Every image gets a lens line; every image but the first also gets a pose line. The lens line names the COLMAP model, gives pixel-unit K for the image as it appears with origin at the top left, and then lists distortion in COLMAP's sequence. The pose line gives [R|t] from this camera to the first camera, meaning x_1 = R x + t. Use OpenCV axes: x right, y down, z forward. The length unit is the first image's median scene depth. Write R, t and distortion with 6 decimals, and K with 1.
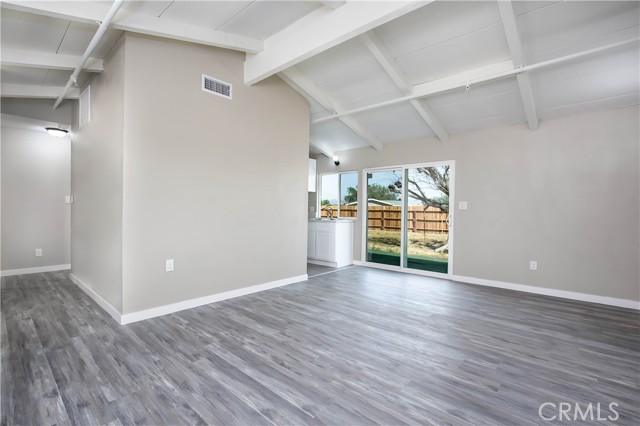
lens RADIAL K [[301.1, 0, 318.0], [0, 301.1, 211.5], [0, 0, 1]] dist [-0.029003, 0.001449]
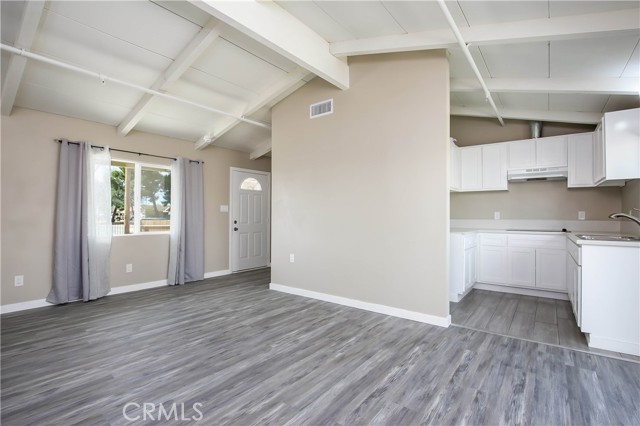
lens RADIAL K [[301.1, 0, 317.8], [0, 301.1, 213.0], [0, 0, 1]] dist [-0.029003, 0.001449]
pose [[0.051000, -0.018420, -0.998529, 0.926815], [-0.009873, 0.999772, -0.018947, -0.001424], [0.998650, 0.010824, 0.050806, 1.098302]]
